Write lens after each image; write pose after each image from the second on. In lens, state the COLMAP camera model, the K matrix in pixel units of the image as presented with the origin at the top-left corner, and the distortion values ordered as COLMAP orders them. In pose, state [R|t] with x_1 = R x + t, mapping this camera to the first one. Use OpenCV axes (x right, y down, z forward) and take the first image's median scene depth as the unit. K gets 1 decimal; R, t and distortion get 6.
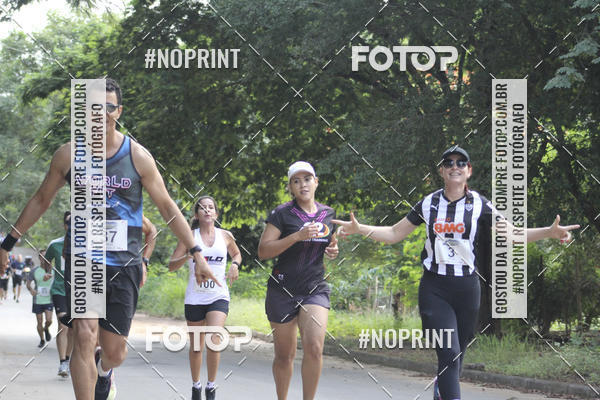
lens RADIAL K [[4069.0, 0, 299.8], [0, 4069.0, 181.8], [0, 0, 1]] dist [0.917937, 0.000000]
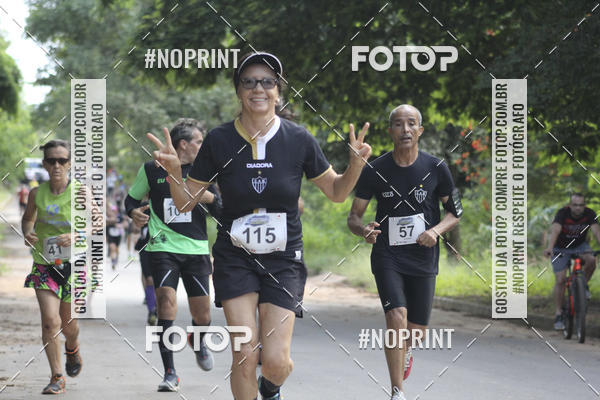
lens RADIAL K [[4069.0, 0, 300.6], [0, 4069.0, 212.1], [0, 0, 1]] dist [0.917937, 0.000000]
pose [[0.999305, -0.015596, -0.033842, -0.003406], [0.016679, 0.999350, 0.031950, -0.003798], [0.033322, -0.032492, 0.998916, 0.210207]]
